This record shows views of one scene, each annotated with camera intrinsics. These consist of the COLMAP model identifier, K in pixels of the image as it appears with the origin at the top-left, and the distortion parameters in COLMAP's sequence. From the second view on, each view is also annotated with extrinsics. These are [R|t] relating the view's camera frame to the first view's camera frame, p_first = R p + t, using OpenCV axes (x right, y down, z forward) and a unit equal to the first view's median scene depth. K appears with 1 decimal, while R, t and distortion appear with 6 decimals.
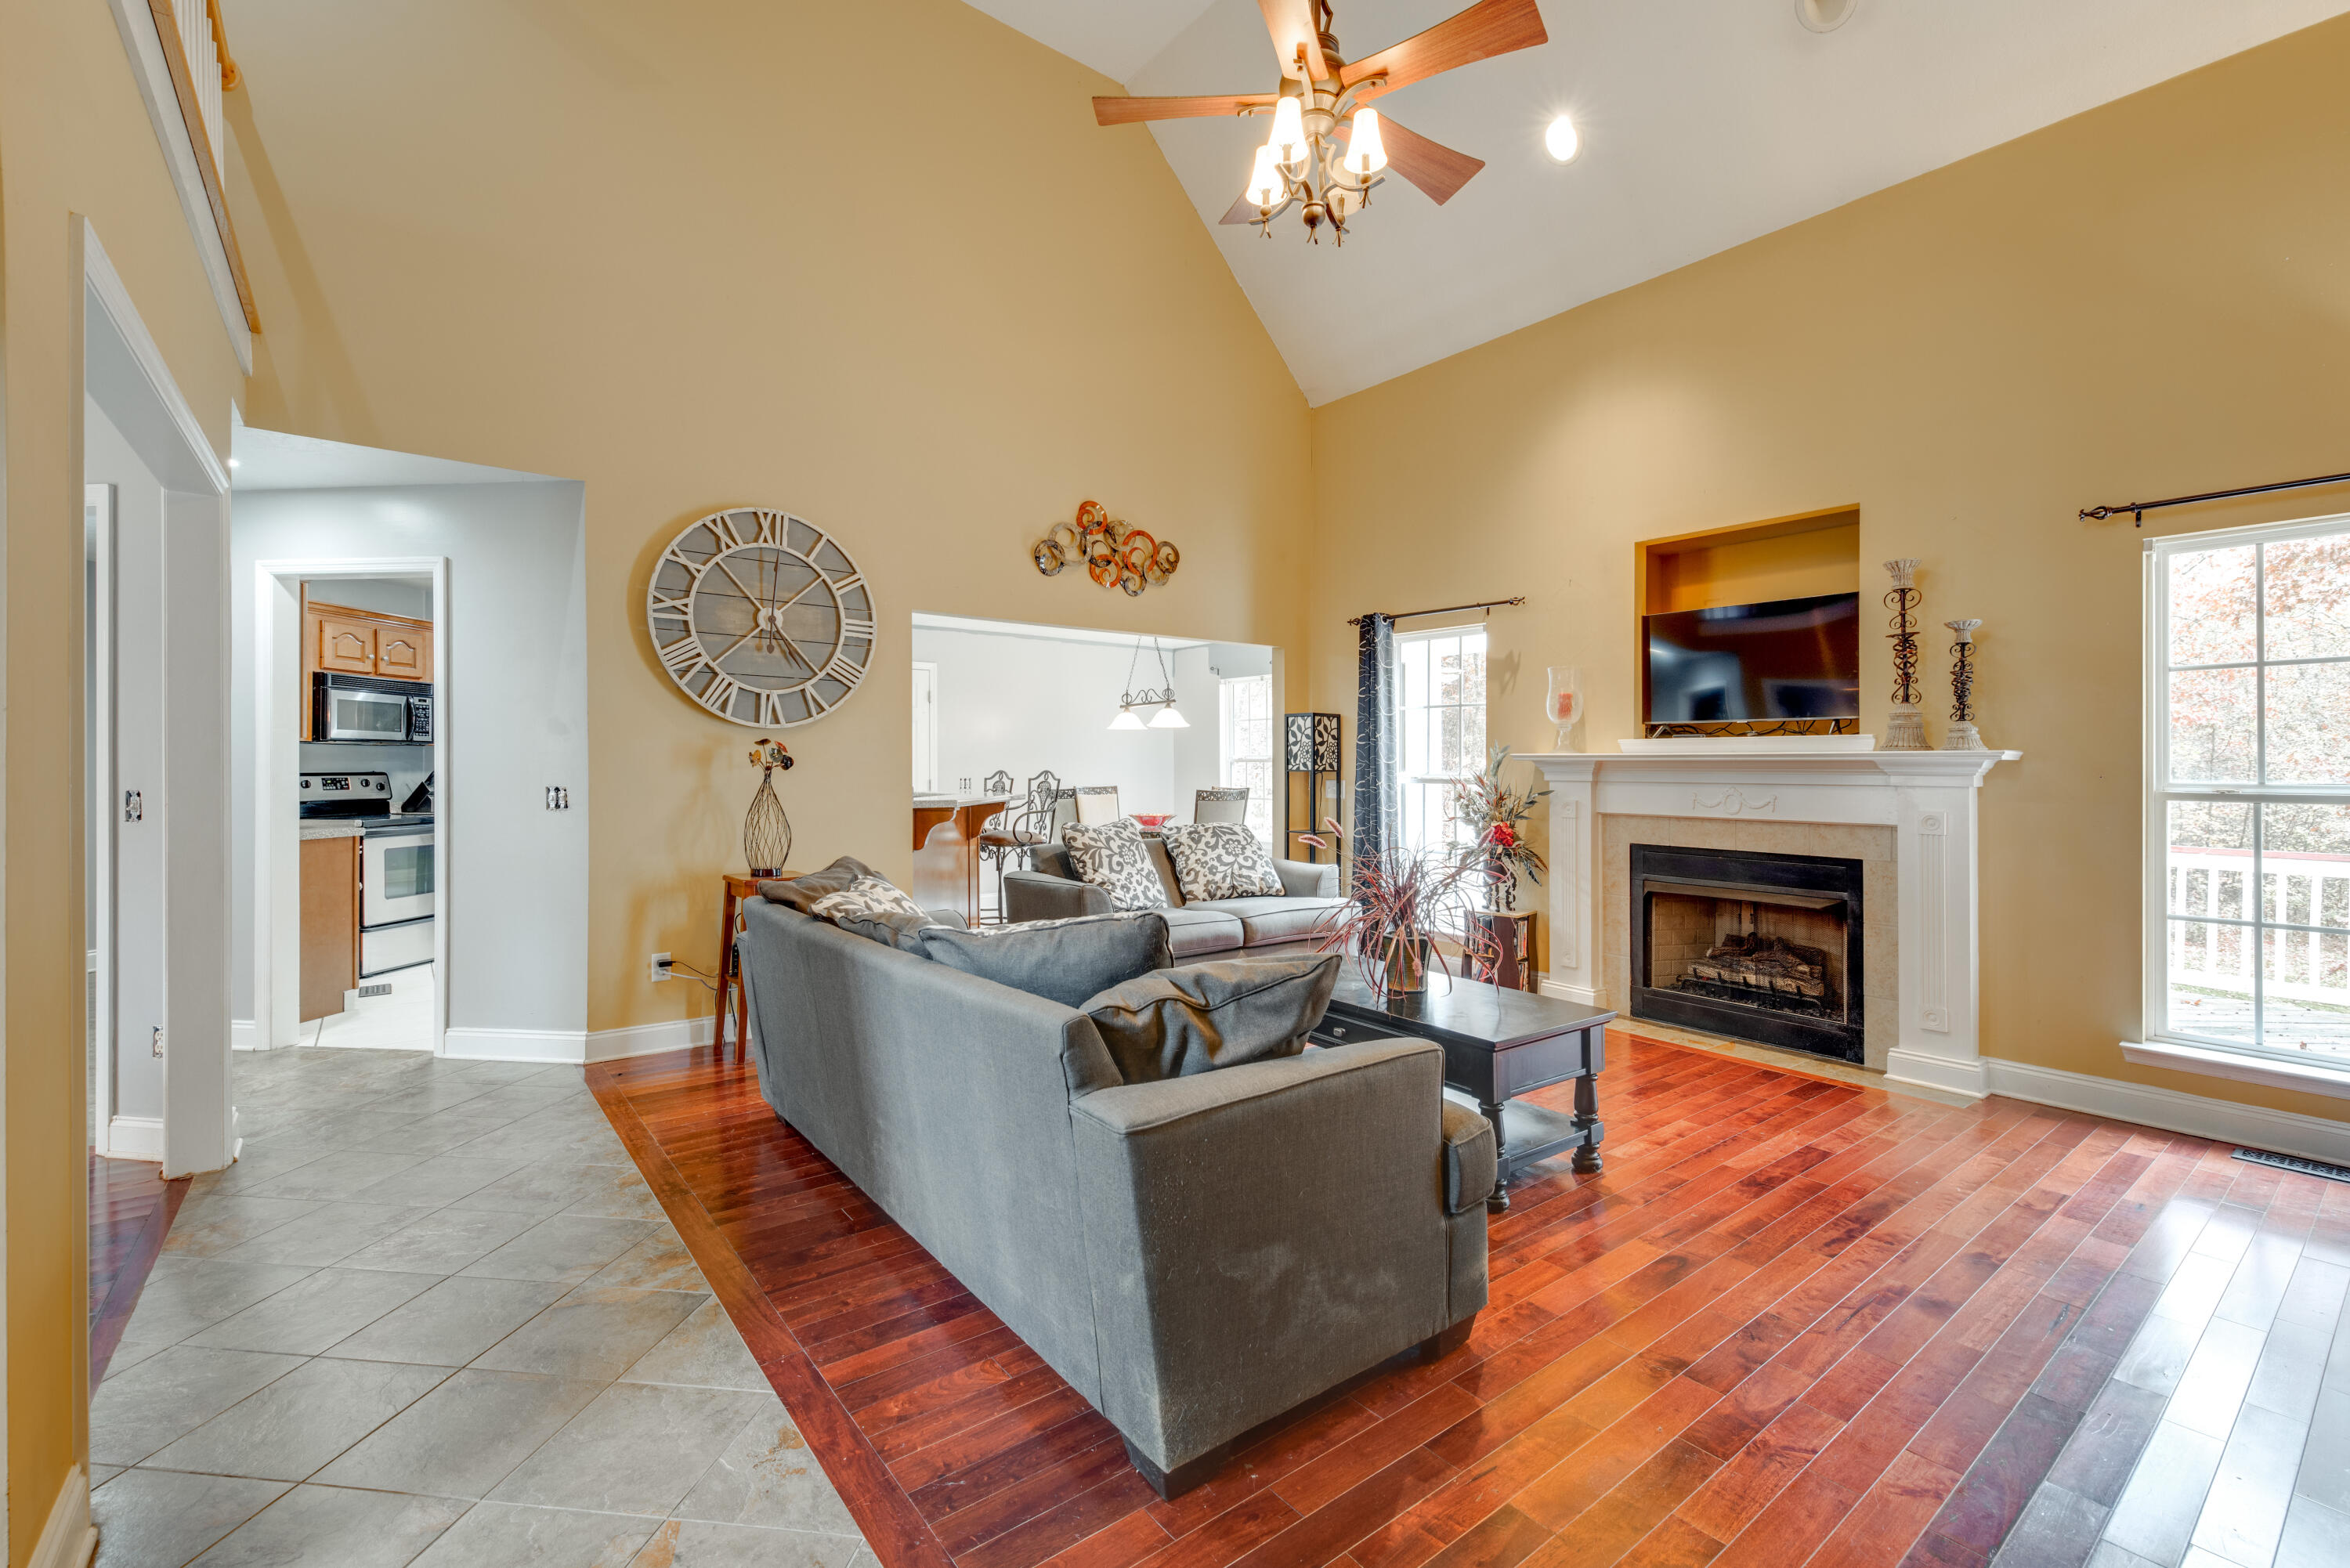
lens RADIAL K [[1007.0, 0, 1184.3], [0, 1007.0, 780.2], [0, 0, 1]] dist [0.010275, -0.005482]
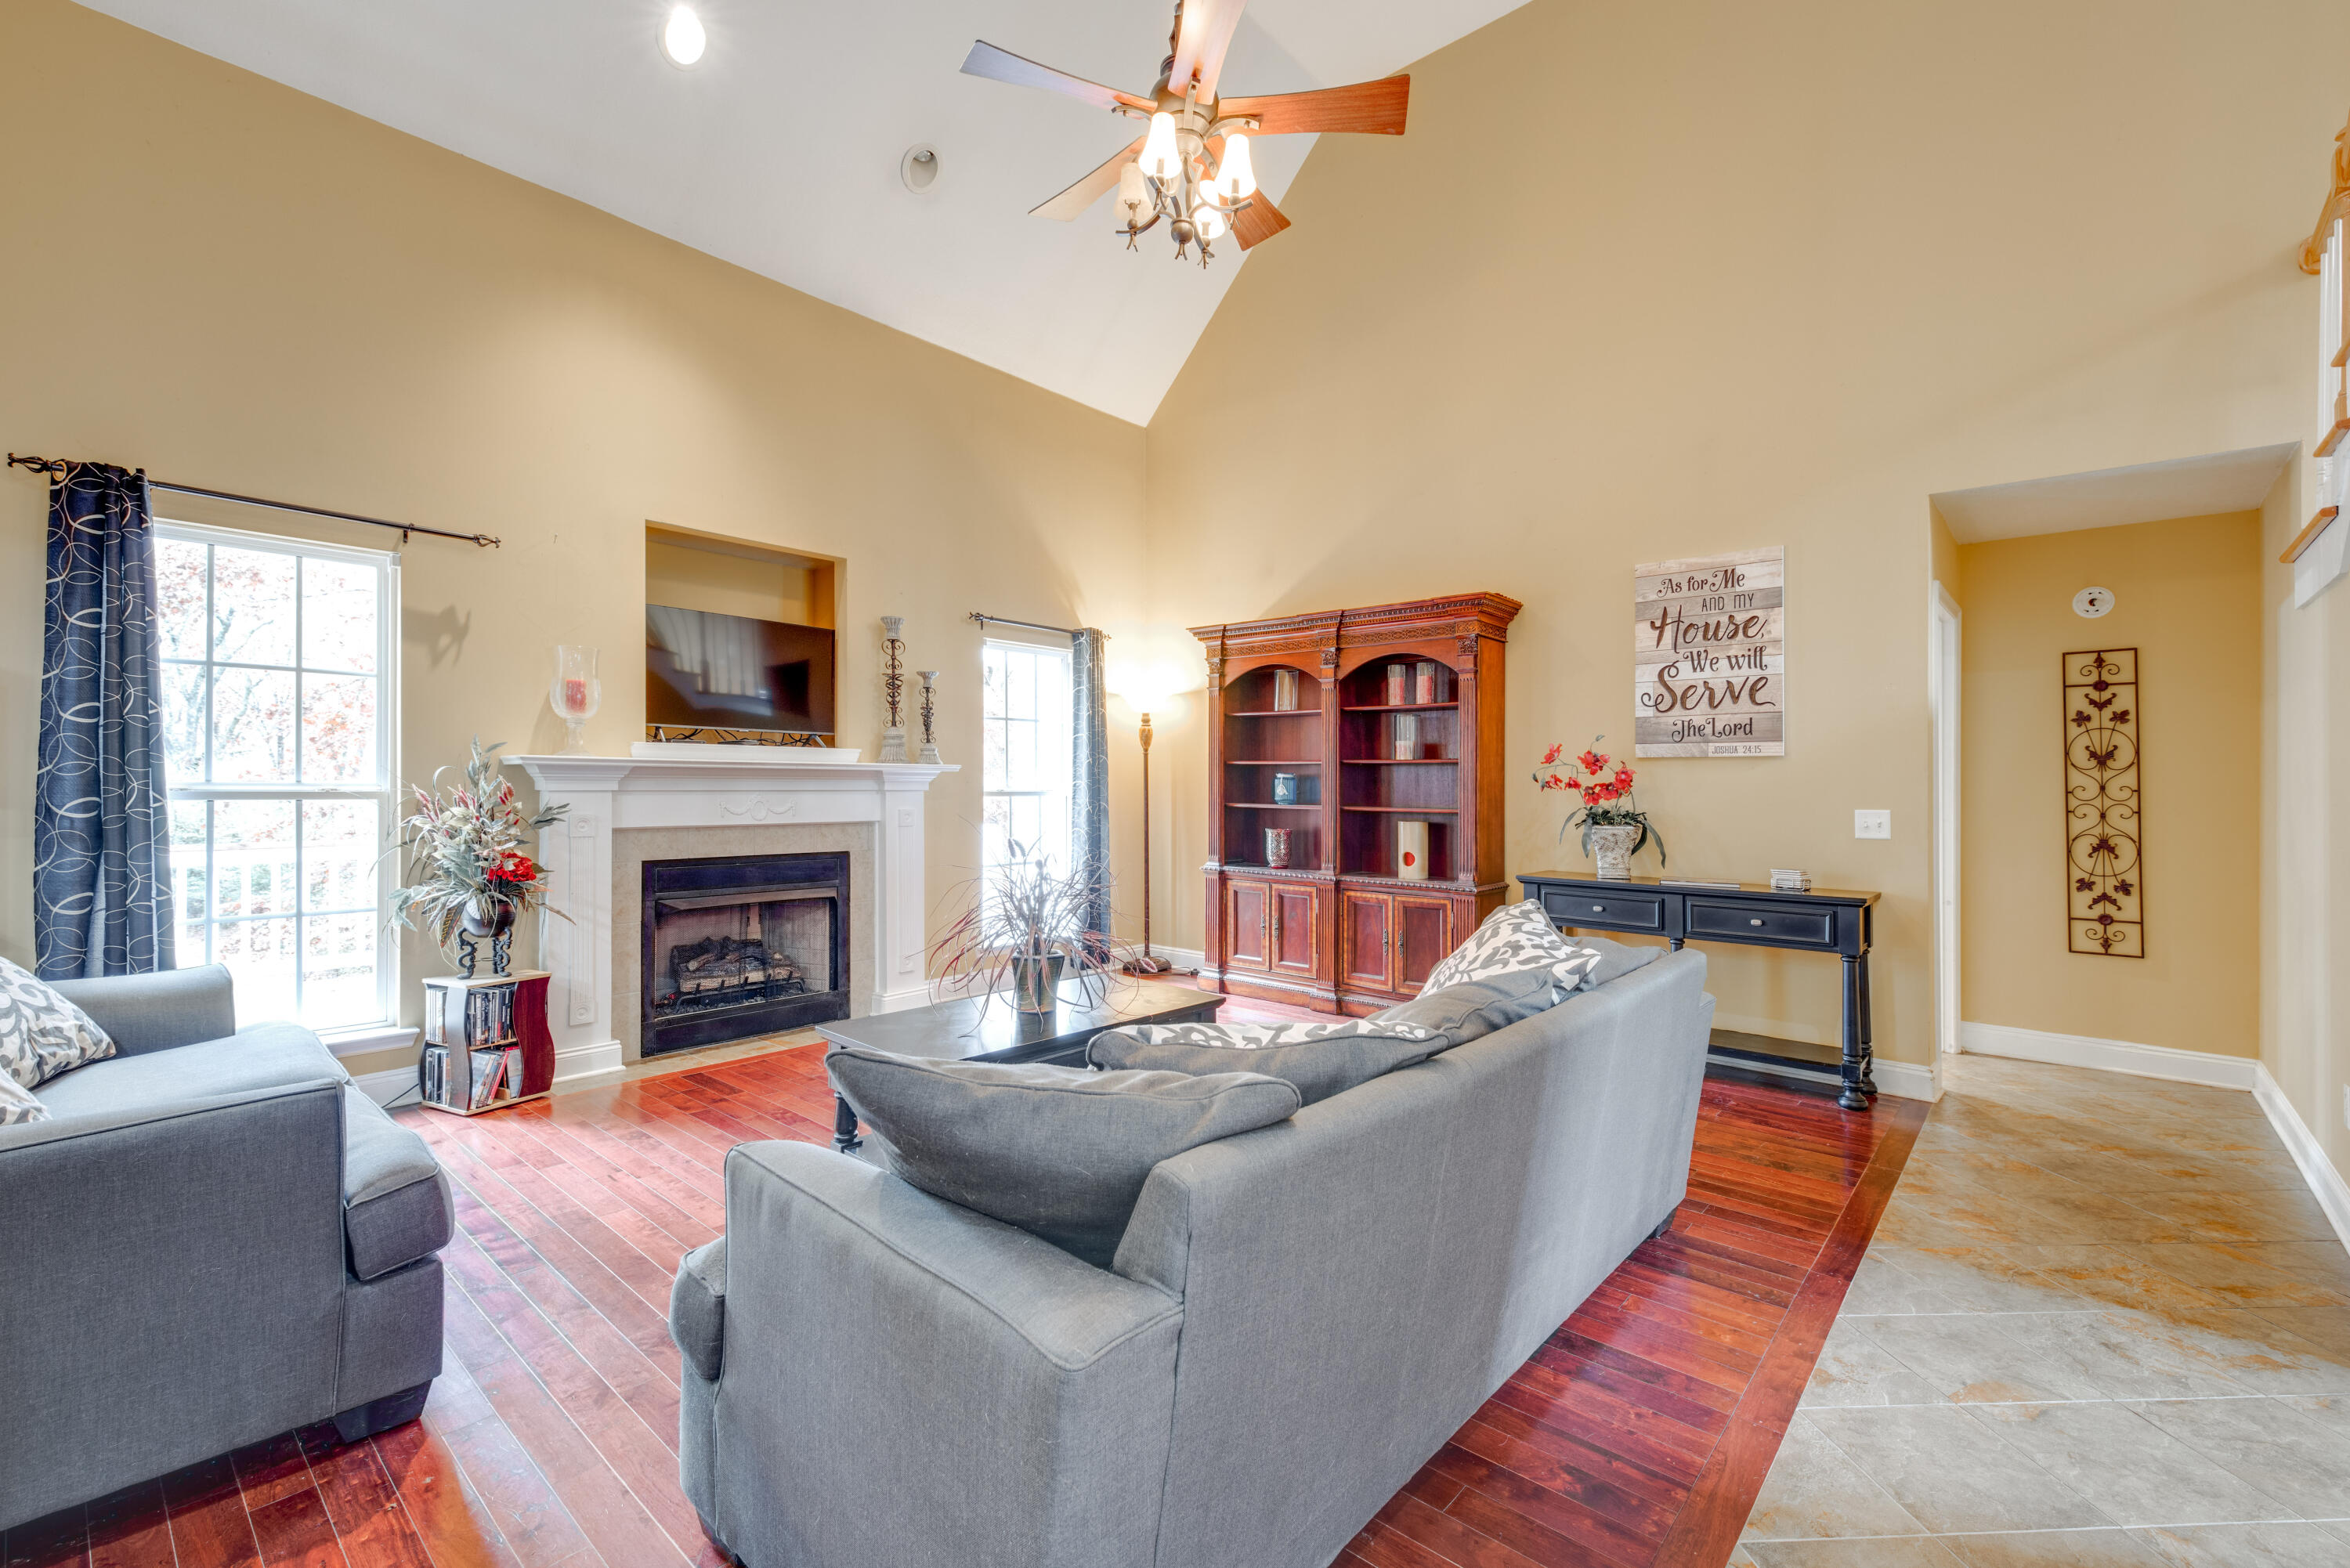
lens RADIAL K [[1007.0, 0, 1182.4], [0, 1007.0, 783.0], [0, 0, 1]] dist [0.010275, -0.005482]
pose [[-0.181440, -0.009149, 0.983359, -0.458895], [-0.000634, 0.999958, 0.009187, -0.012109], [-0.983402, 0.001043, -0.181439, 0.638020]]
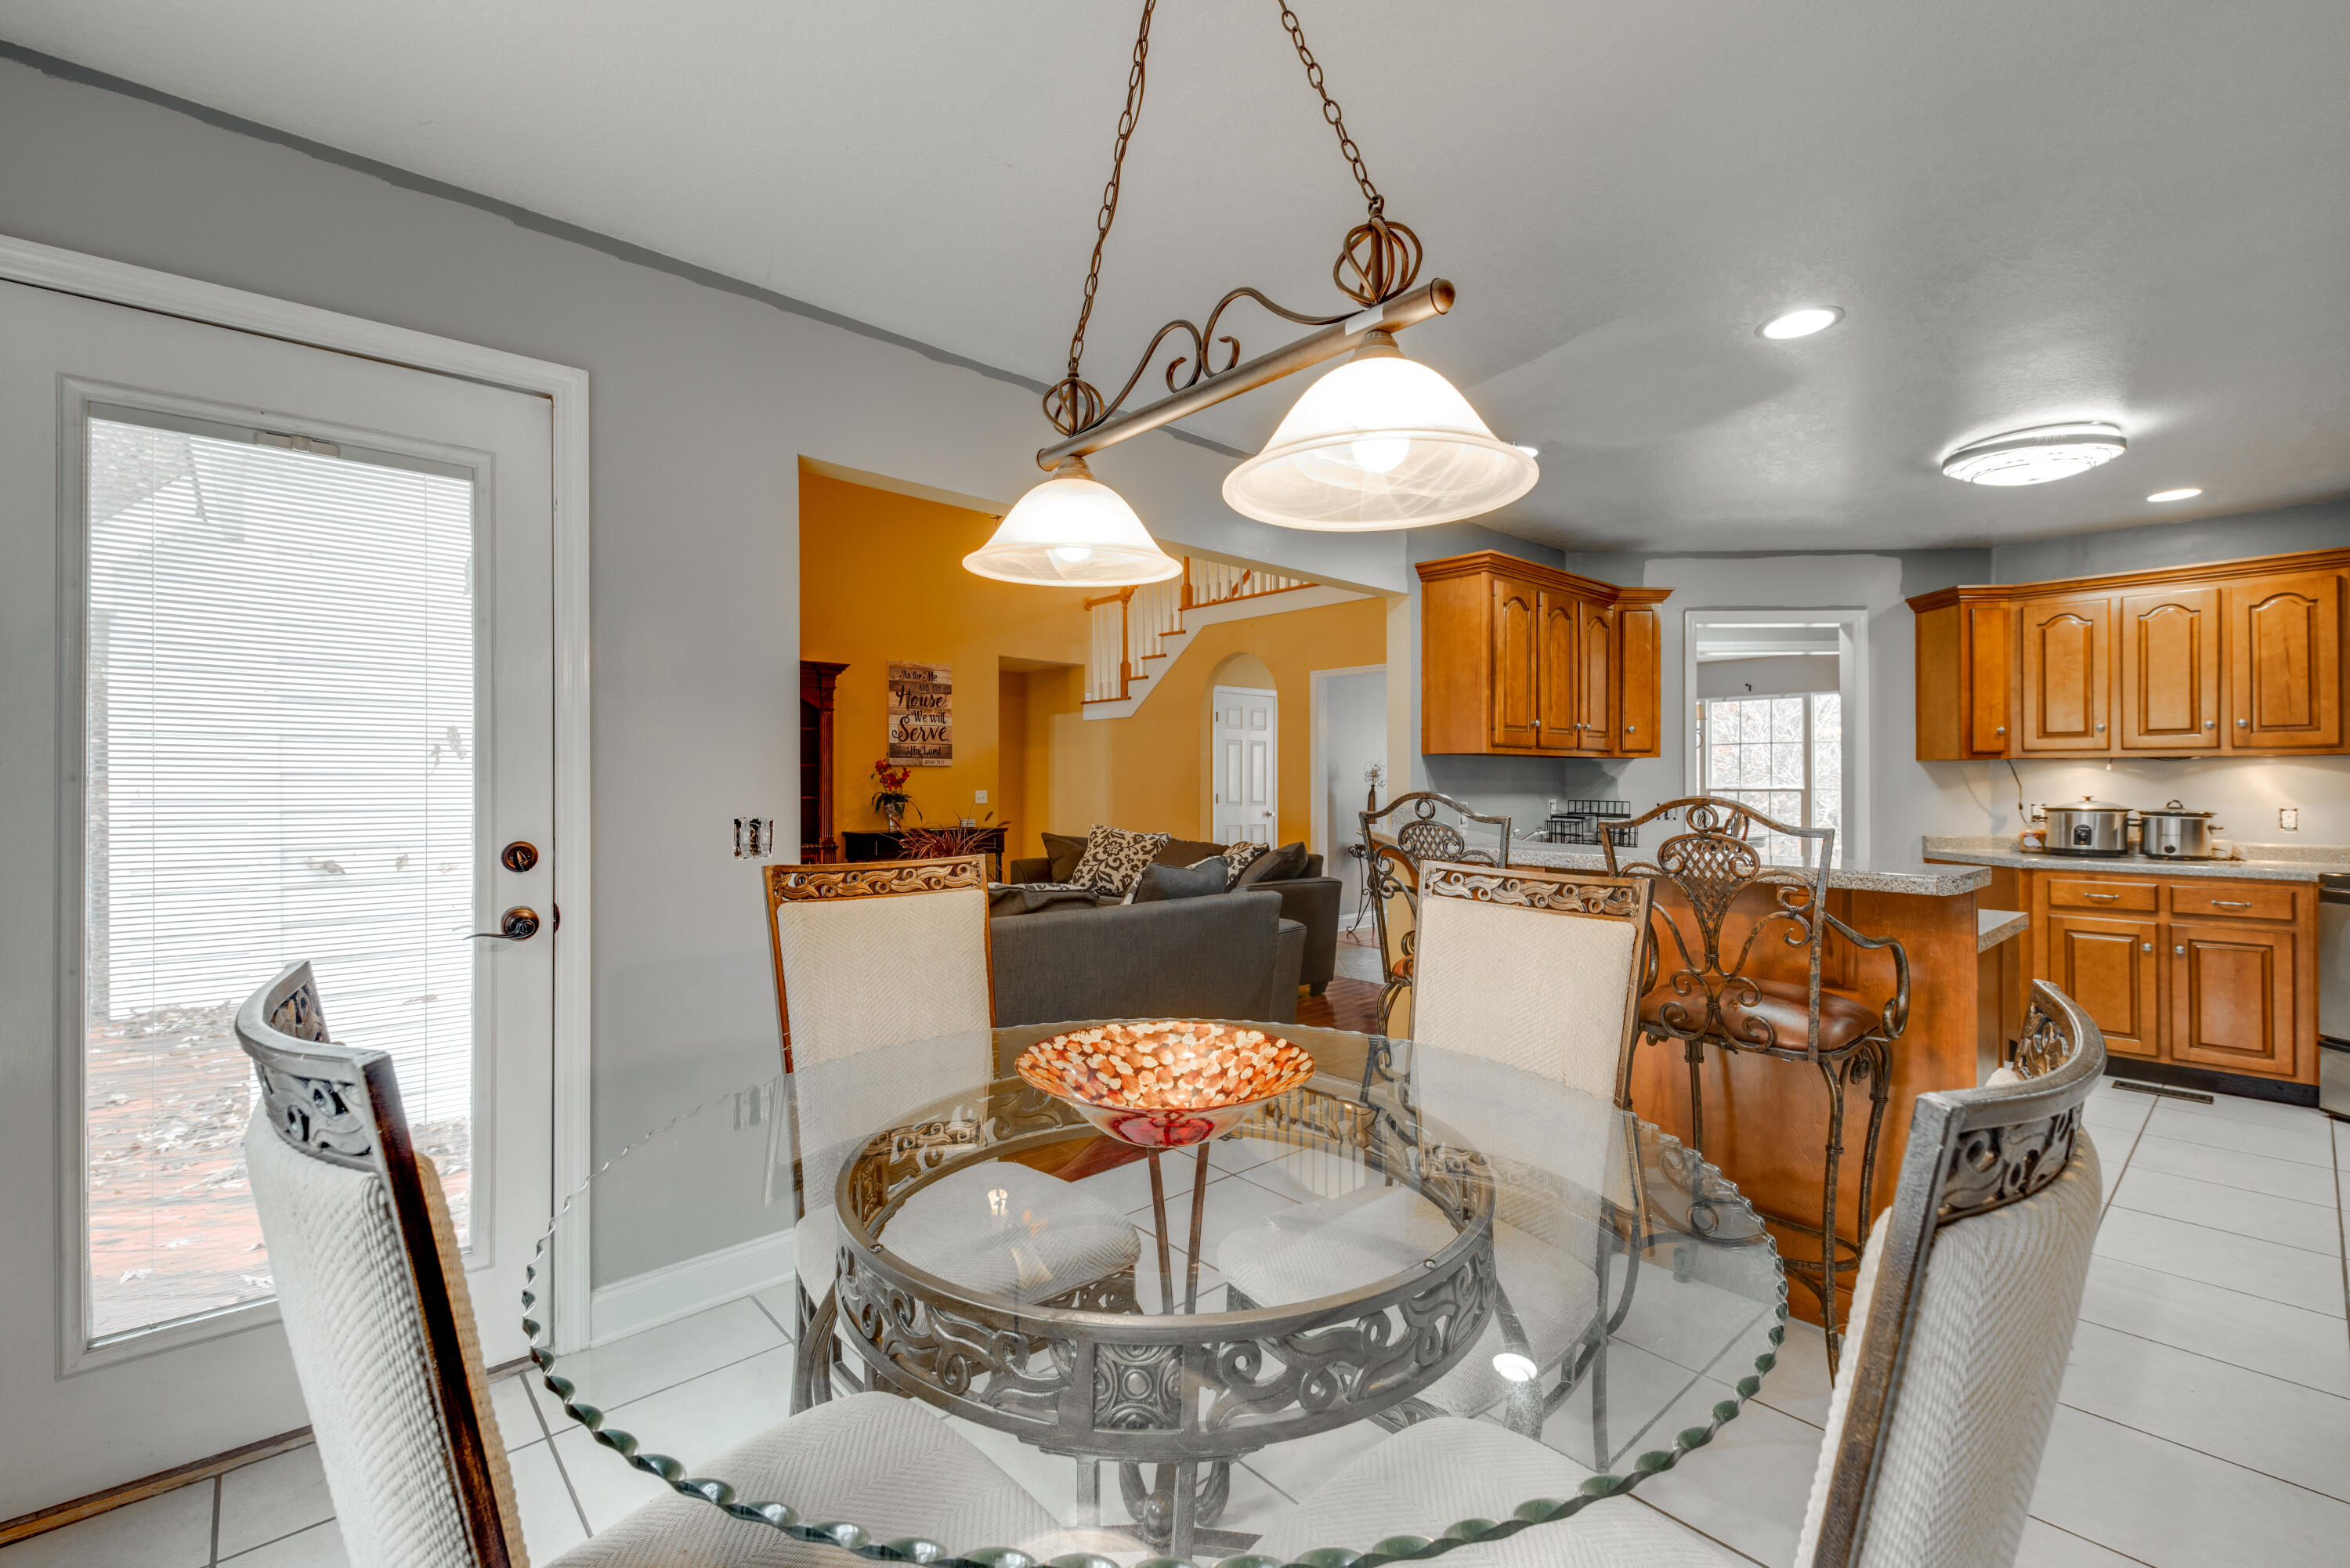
lens RADIAL K [[1007.0, 0, 1179.5], [0, 1007.0, 780.1], [0, 0, 1]] dist [0.010275, -0.005482]
pose [[-0.997586, -0.003337, -0.069356, -0.044084], [-0.004012, 0.999946, 0.009592, -0.019499], [0.069320, 0.009847, -0.997546, 1.653051]]
